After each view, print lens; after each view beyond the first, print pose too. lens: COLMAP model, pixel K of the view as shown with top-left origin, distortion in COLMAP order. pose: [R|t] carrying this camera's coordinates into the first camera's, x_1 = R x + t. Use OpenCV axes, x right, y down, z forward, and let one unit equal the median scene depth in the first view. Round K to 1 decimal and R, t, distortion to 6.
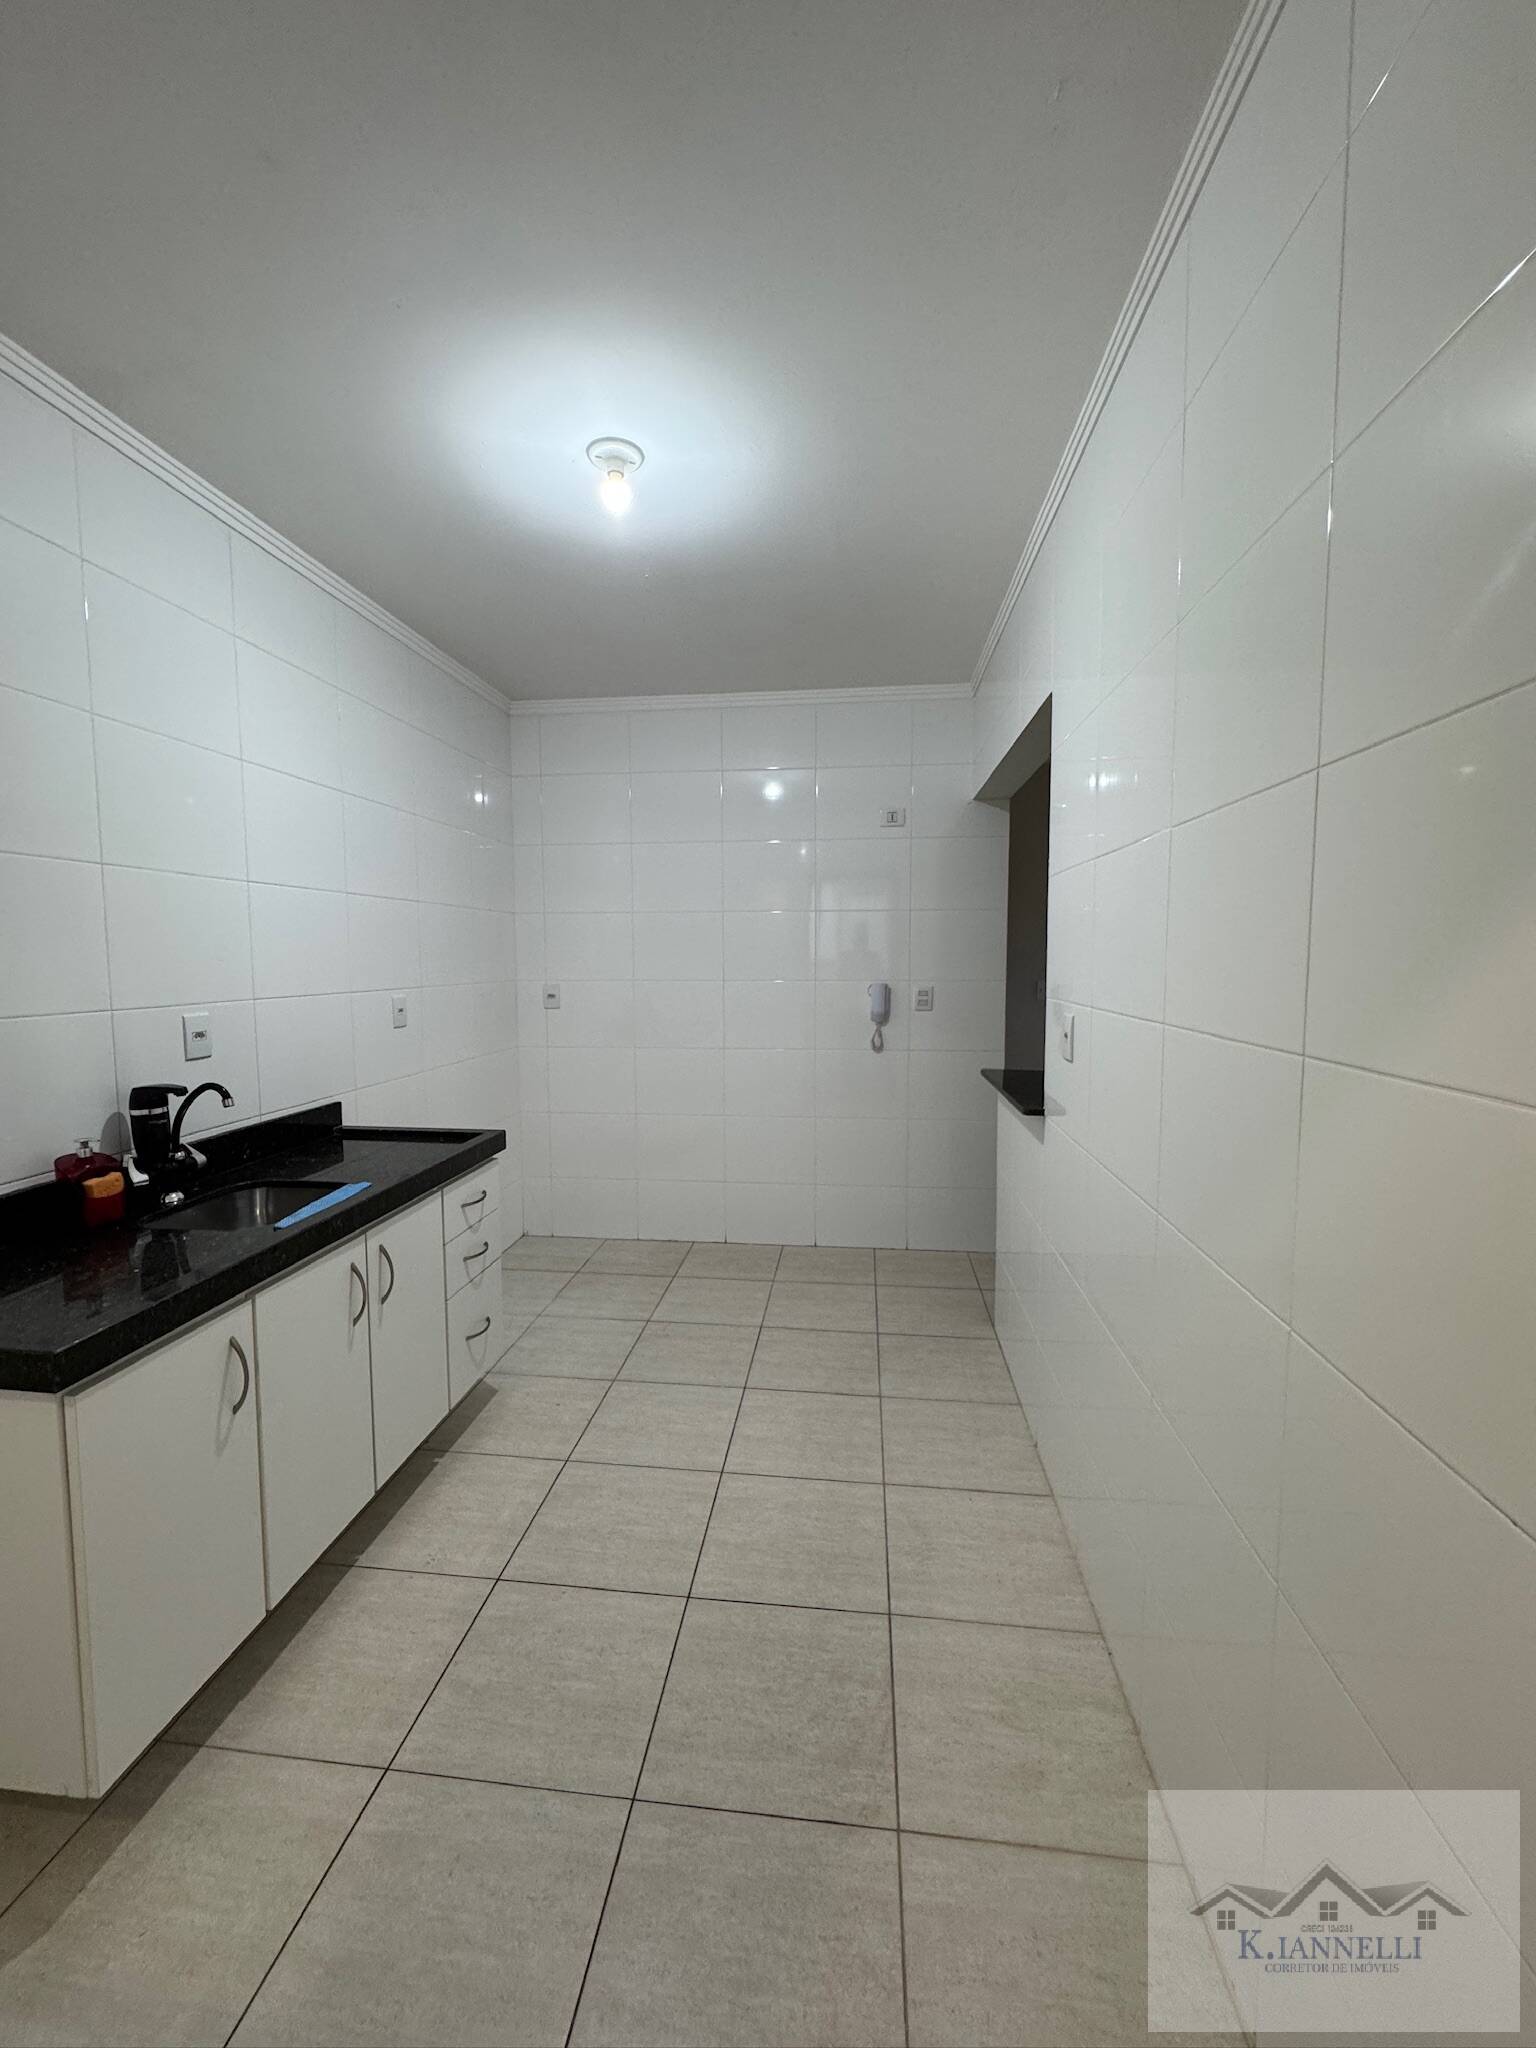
lens RADIAL K [[817.0, 0, 765.5], [0, 817.0, 1023.0], [0, 0, 1]] dist [-0.004326, 0.001415]
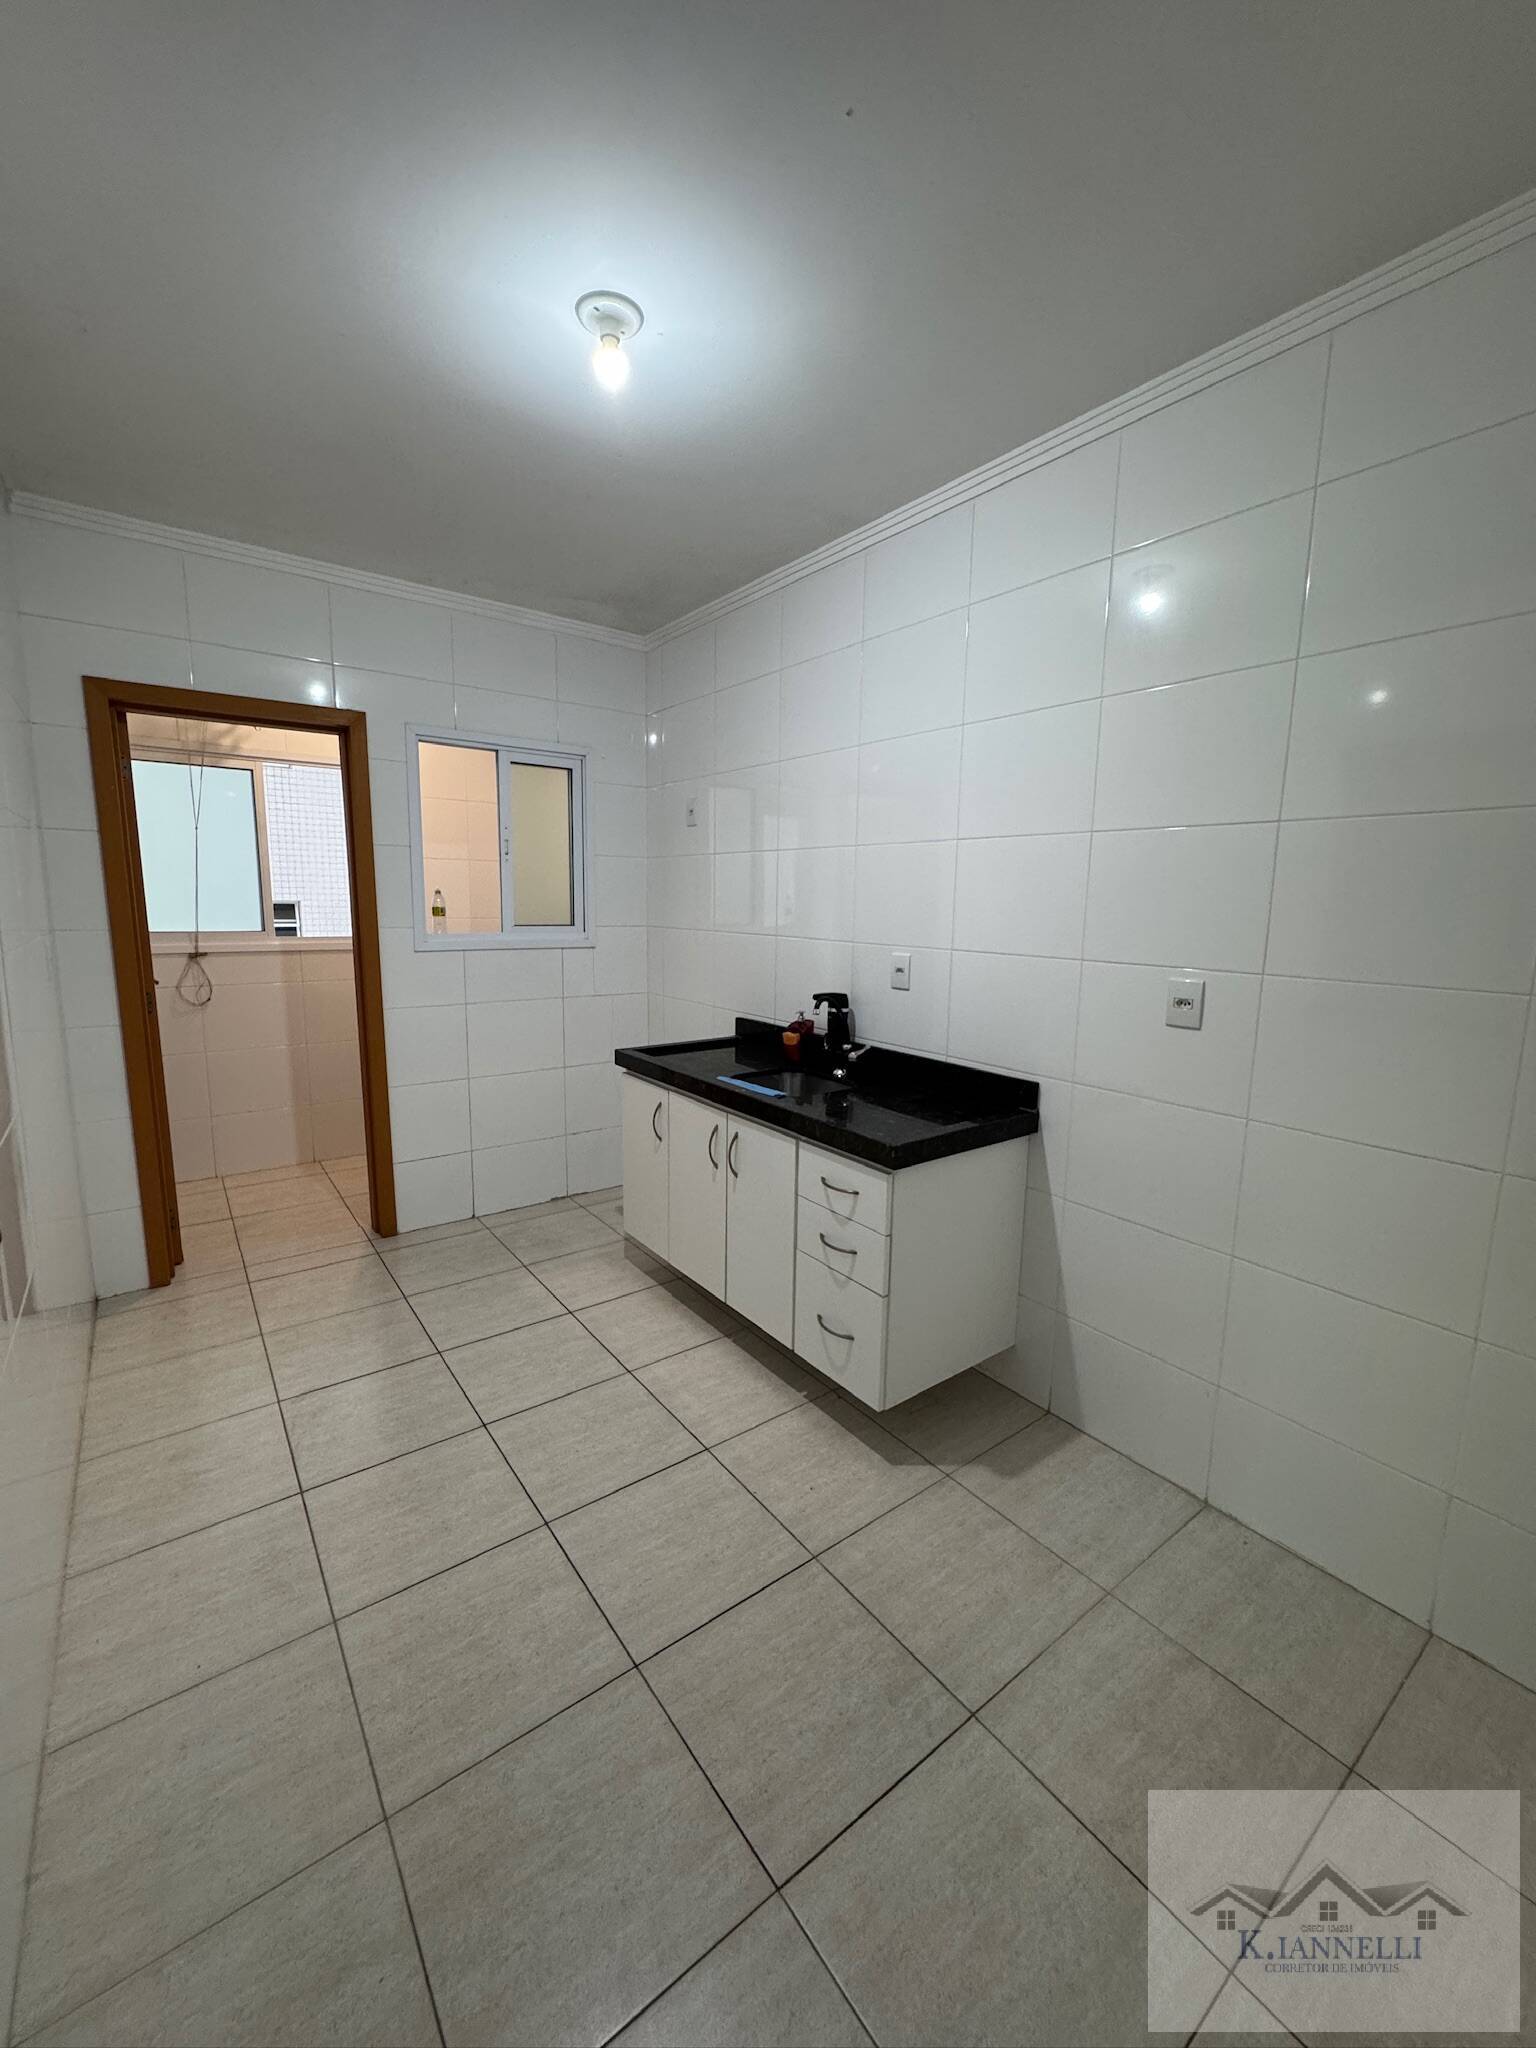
lens RADIAL K [[817.0, 0, 768.1], [0, 817.0, 1019.7], [0, 0, 1]] dist [-0.004326, 0.001415]
pose [[-0.723701, 0.092452, -0.683893, 0.357394], [-0.072514, 0.975313, 0.208582, -0.172887], [0.686294, 0.200543, -0.699130, 1.896372]]
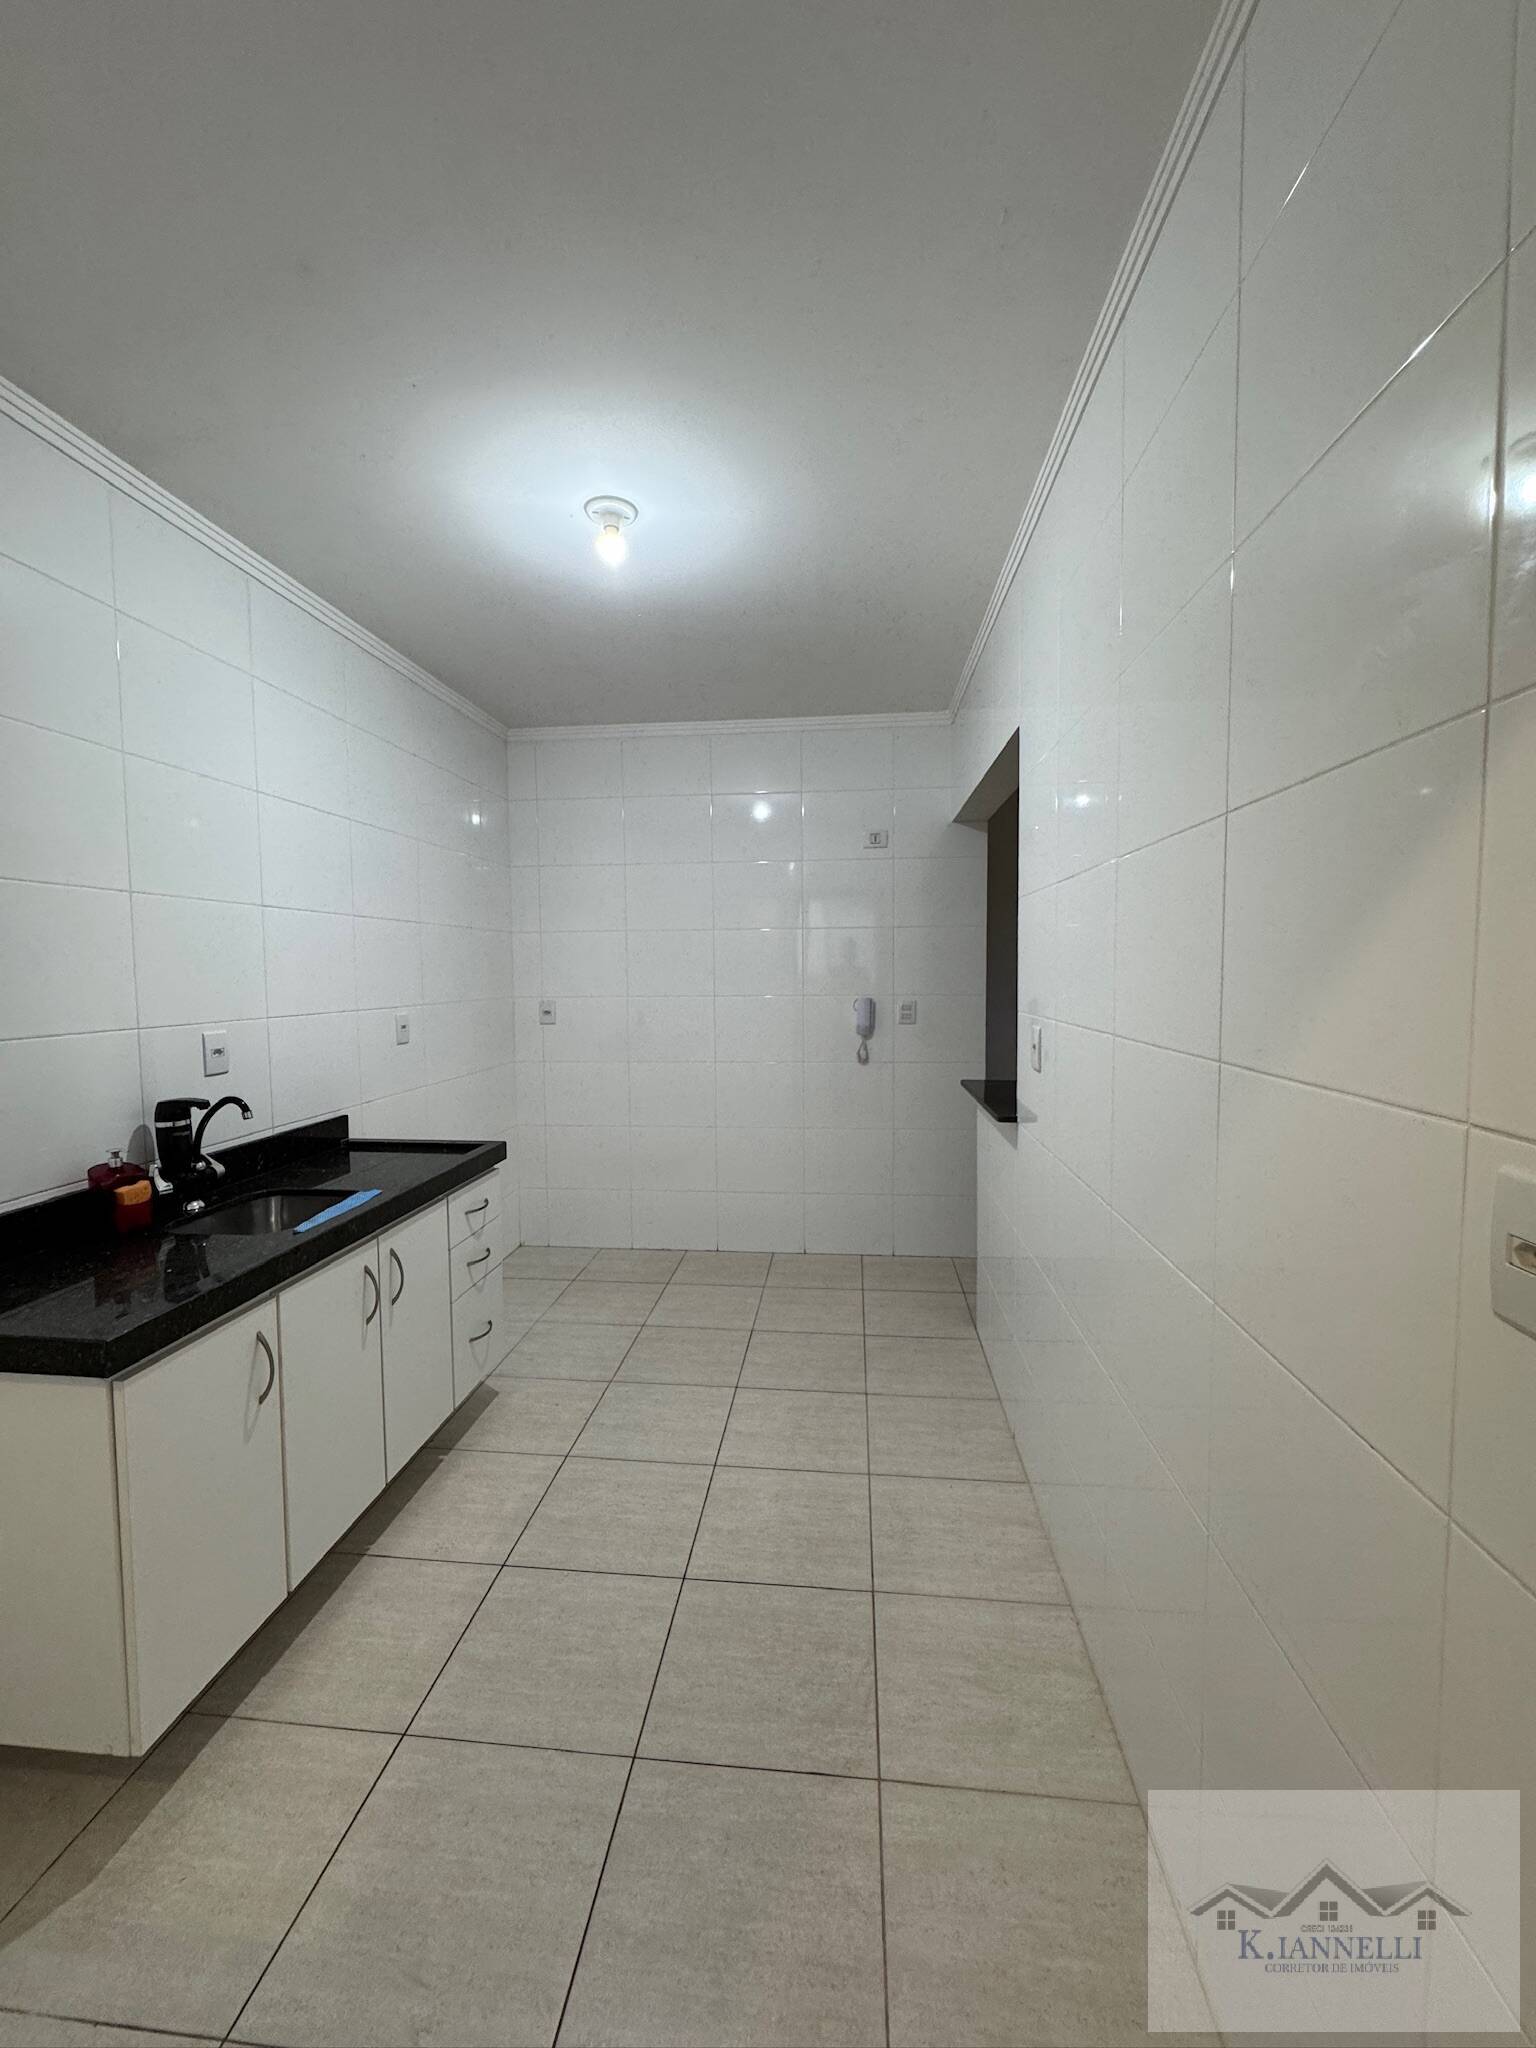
lens RADIAL K [[817.0, 0, 766.2], [0, 817.0, 1022.1], [0, 0, 1]] dist [-0.004326, 0.001415]
pose [[0.999913, -0.005890, 0.011801, 0.003917], [0.006101, 0.999821, -0.017897, -0.000054], [-0.011693, 0.017968, 0.999770, -0.069495]]
